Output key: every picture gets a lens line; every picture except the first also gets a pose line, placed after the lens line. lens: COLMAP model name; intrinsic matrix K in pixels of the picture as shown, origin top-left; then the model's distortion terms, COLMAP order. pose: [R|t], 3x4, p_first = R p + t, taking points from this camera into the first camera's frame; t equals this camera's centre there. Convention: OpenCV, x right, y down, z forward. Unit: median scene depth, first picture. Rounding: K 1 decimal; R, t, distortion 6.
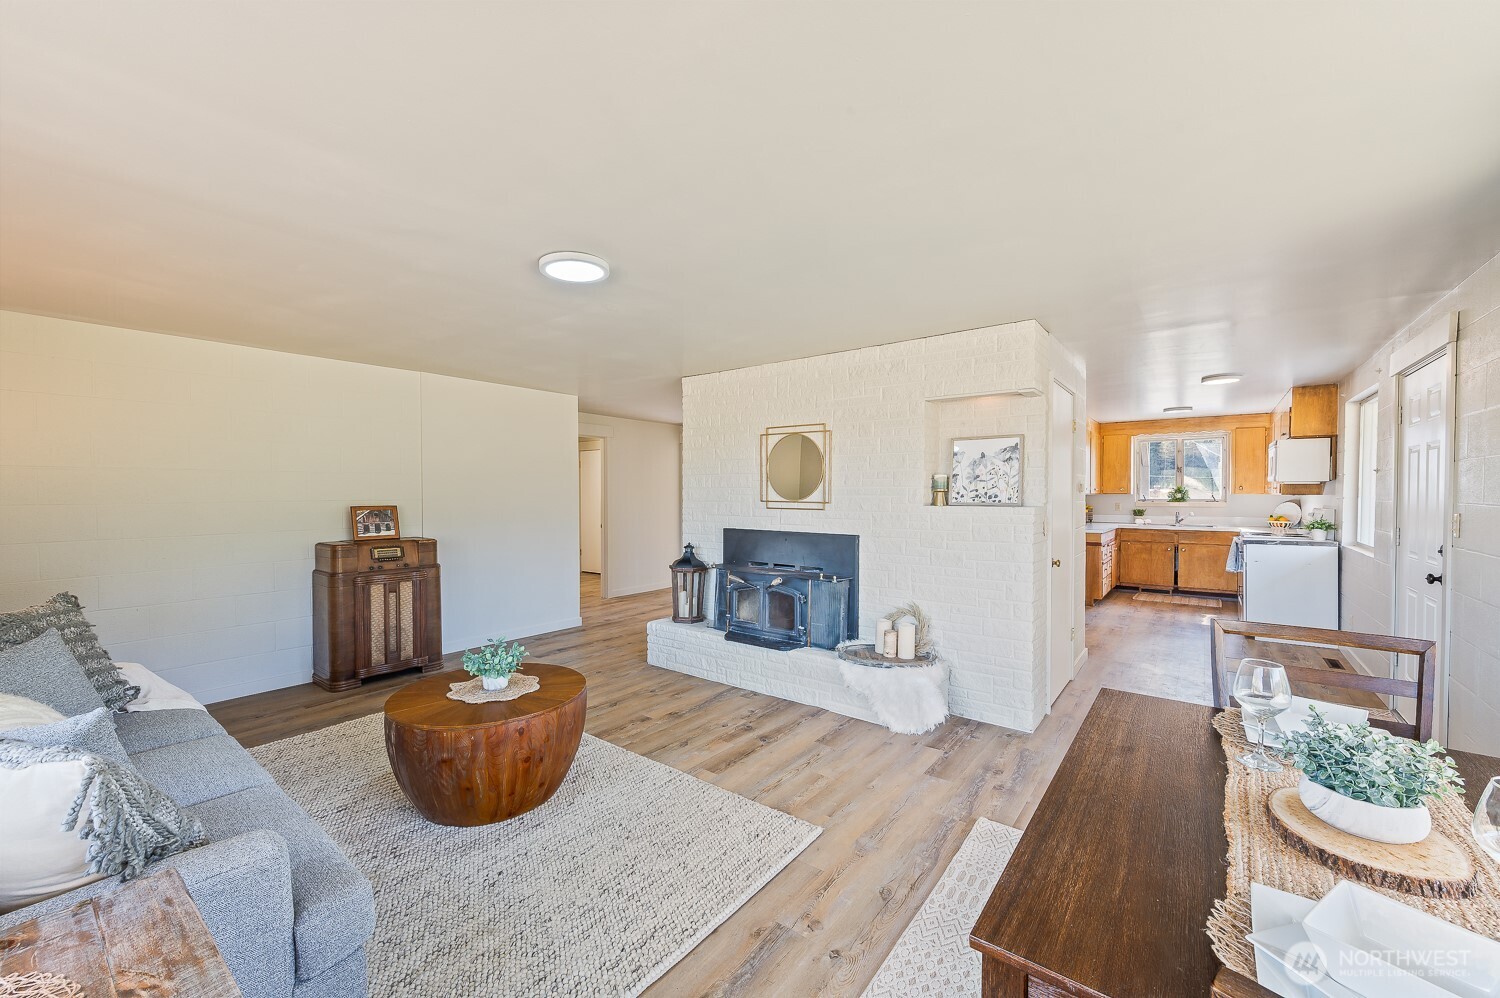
lens RADIAL K [[592.4, 0, 747.6], [0, 592.4, 505.9], [0, 0, 1]] dist [-0.003782, -0.000340]
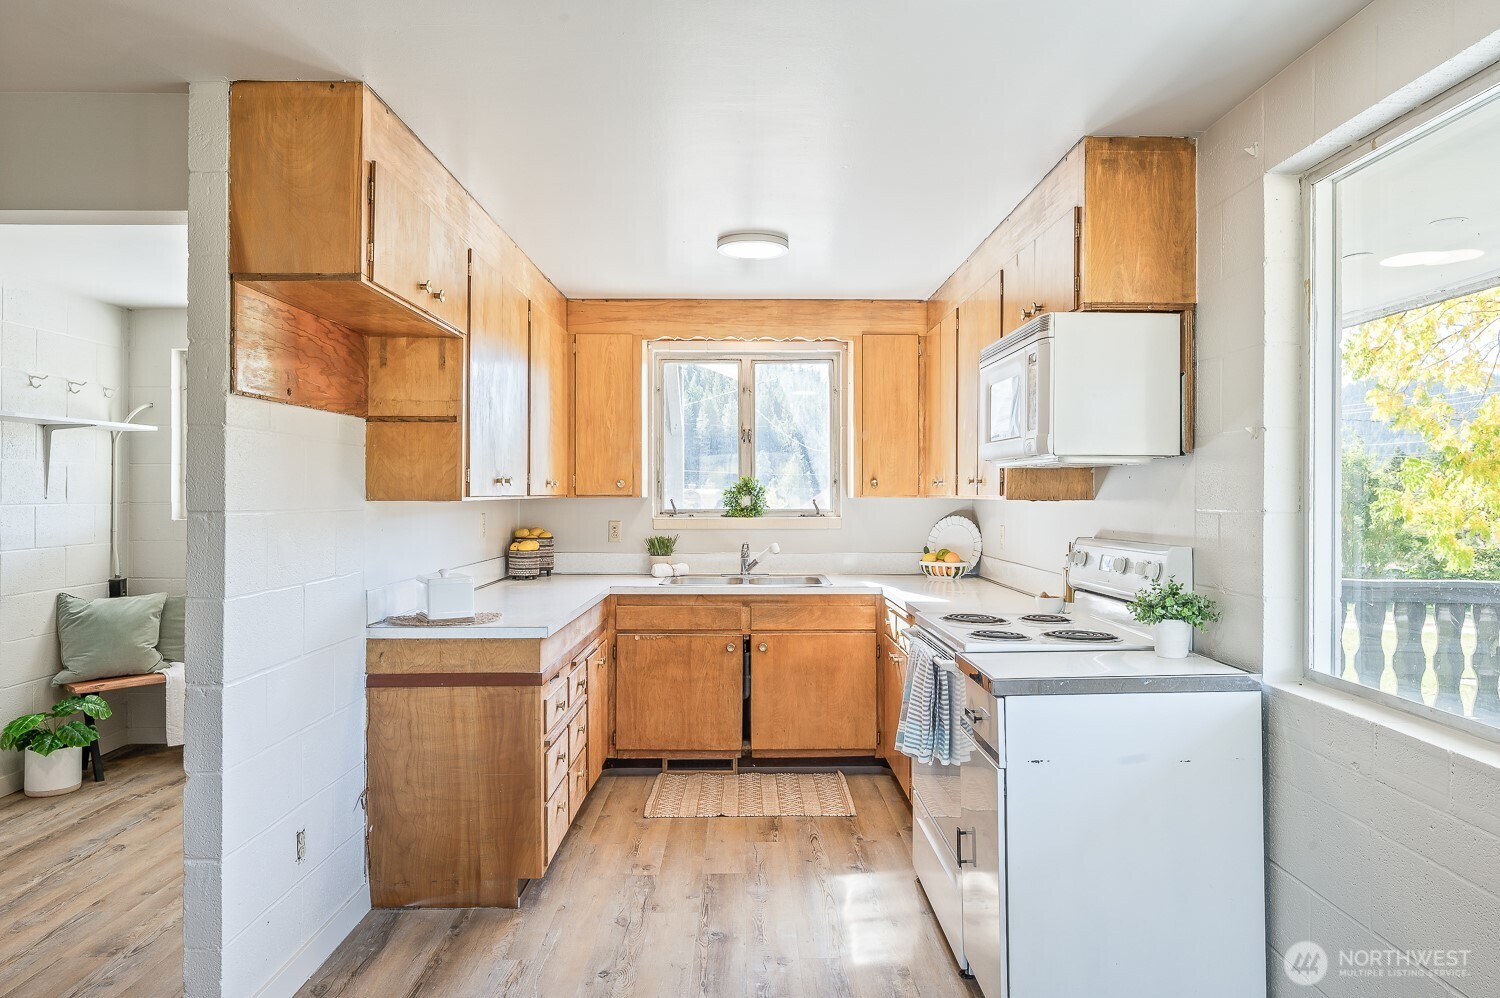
lens RADIAL K [[946.7, 0, 750.9], [0, 946.7, 488.3], [0, 0, 1]] dist [0.005243, -0.002655]
pose [[0.784720, 0.005849, 0.619823, 0.354544], [0.011098, 0.999663, -0.023484, -0.011329], [-0.619751, 0.025307, 0.784391, 0.523319]]
